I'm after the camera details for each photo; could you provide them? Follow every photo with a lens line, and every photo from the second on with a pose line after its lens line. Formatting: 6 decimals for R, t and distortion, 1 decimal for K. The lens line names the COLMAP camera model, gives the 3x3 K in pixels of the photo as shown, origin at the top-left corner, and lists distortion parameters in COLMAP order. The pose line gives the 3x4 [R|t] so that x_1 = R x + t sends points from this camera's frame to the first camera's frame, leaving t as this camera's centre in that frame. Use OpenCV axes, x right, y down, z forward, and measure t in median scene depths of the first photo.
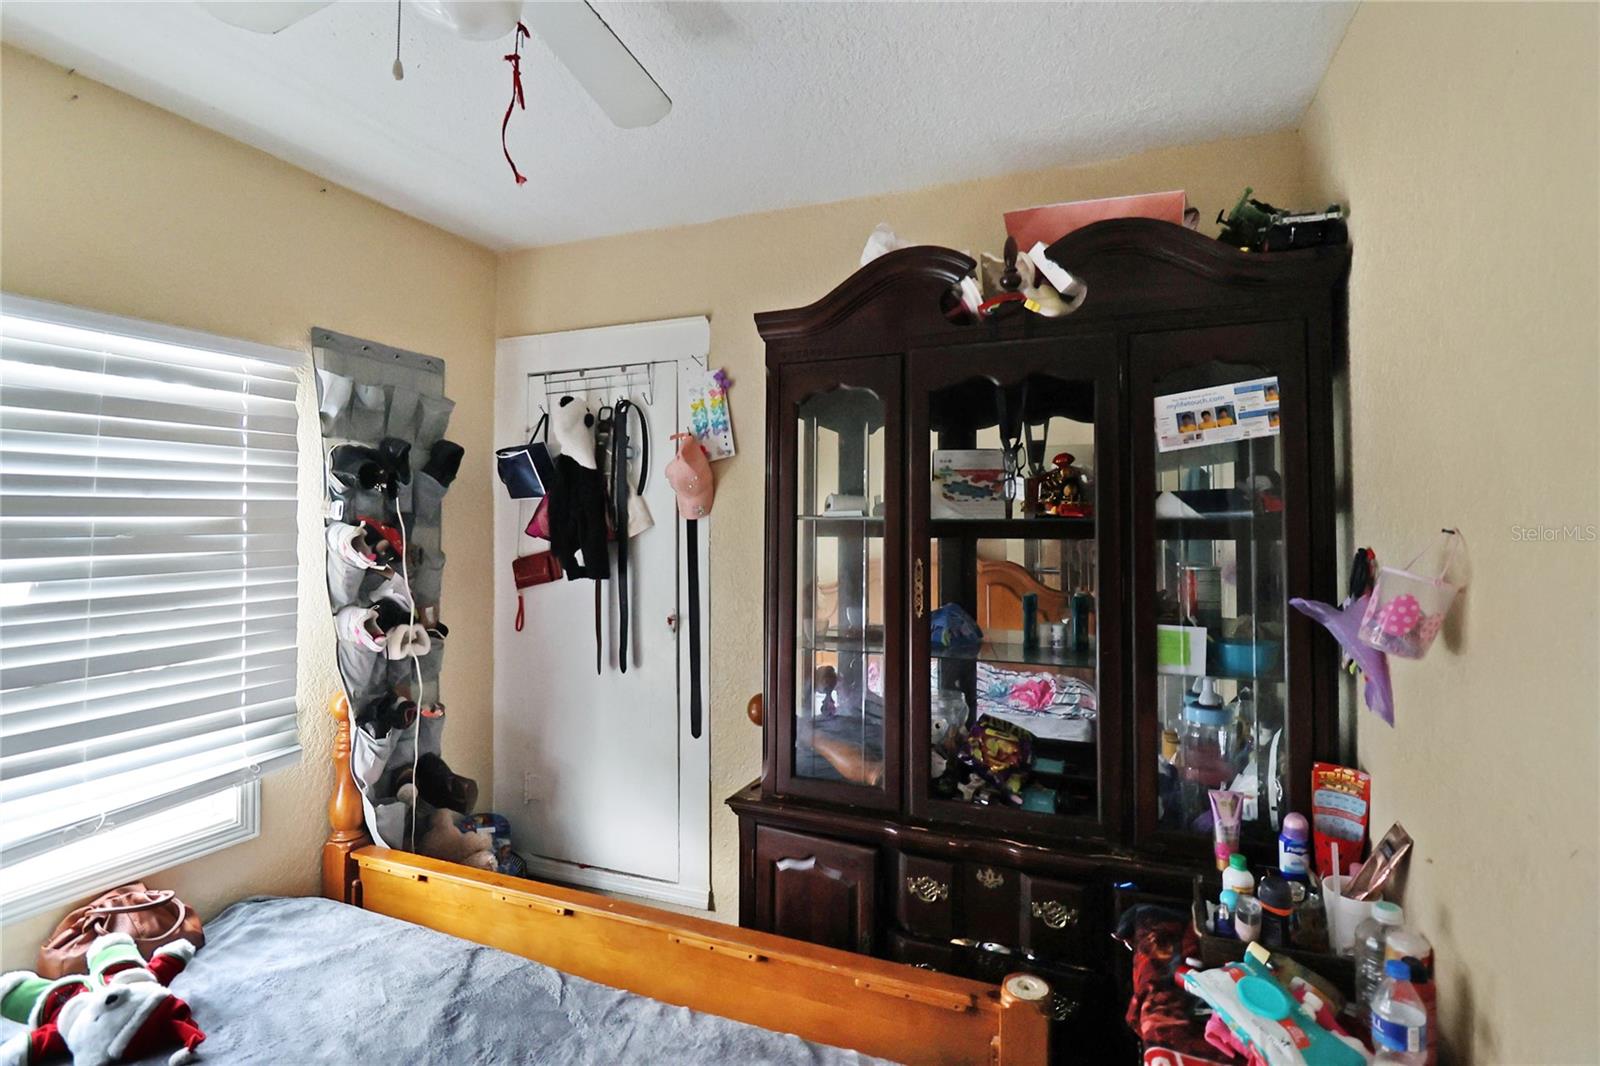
lens RADIAL K [[741.7, 0, 810.7], [0, 741.7, 489.5], [0, 0, 1]] dist [-0.000177, -0.012190]
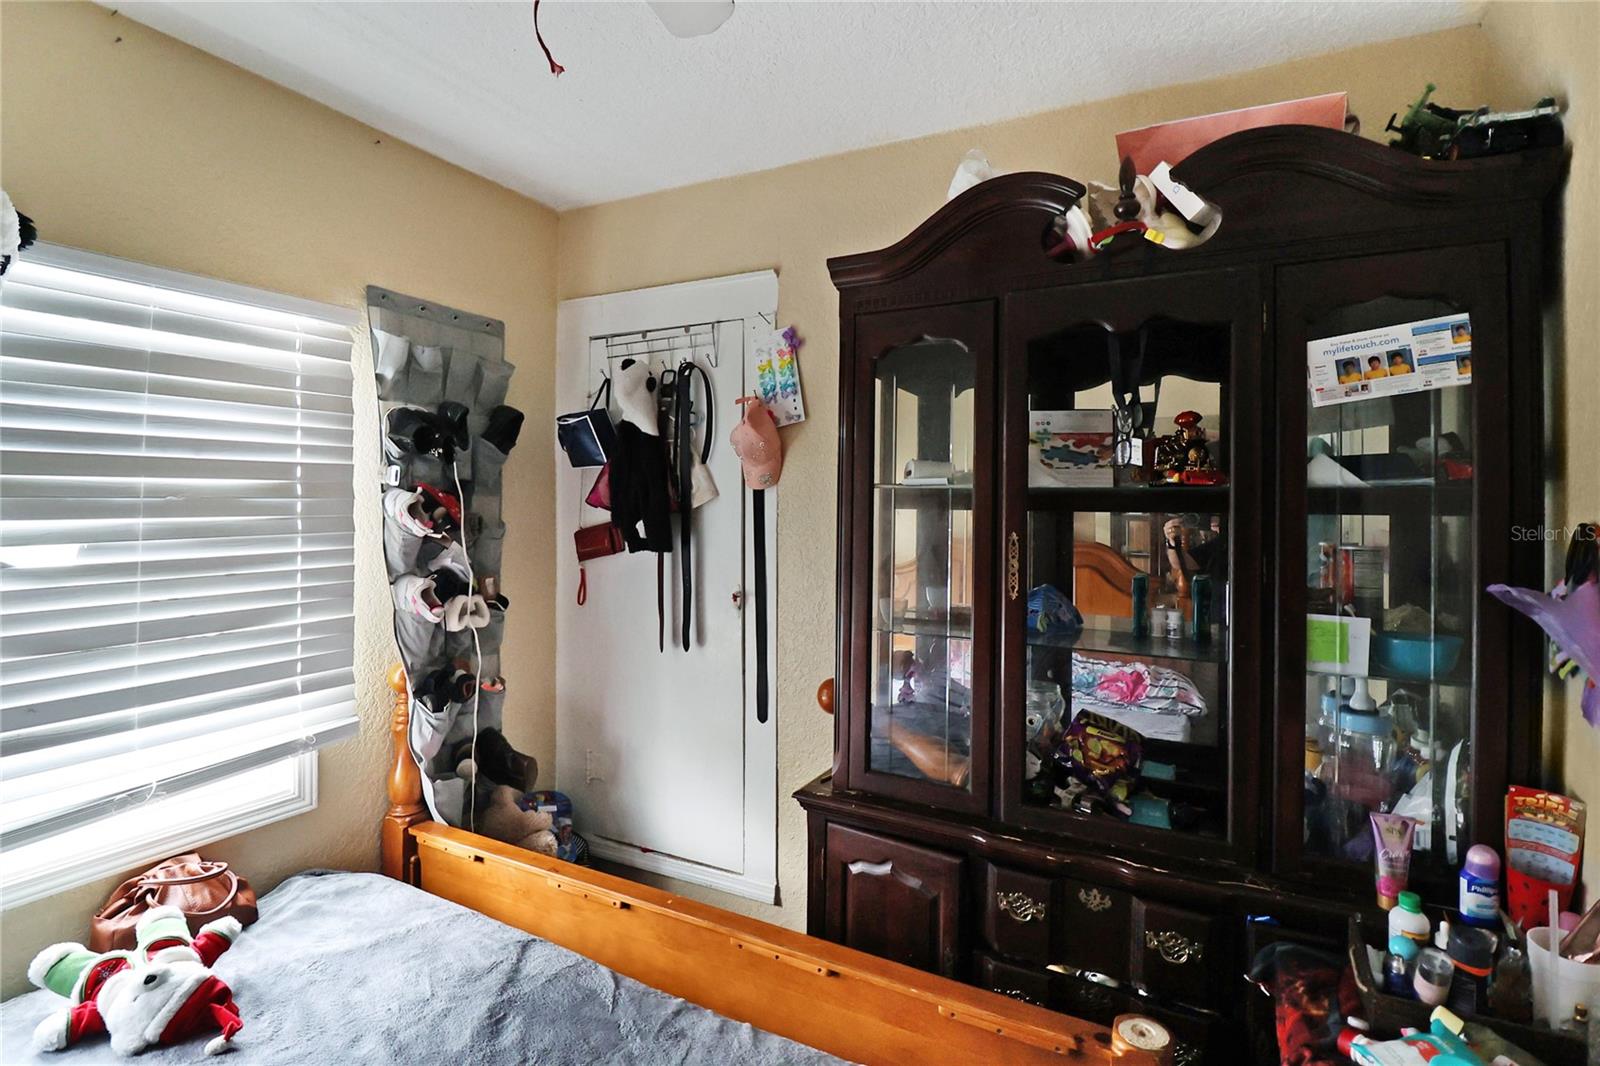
lens RADIAL K [[741.7, 0, 810.7], [0, 741.7, 489.5], [0, 0, 1]] dist [-0.000177, -0.012190]
pose [[0.995676, 0.008206, -0.092530, -0.012856], [-0.005842, 0.999650, 0.025789, 0.022954], [0.092710, -0.025137, 0.995376, 0.114218]]
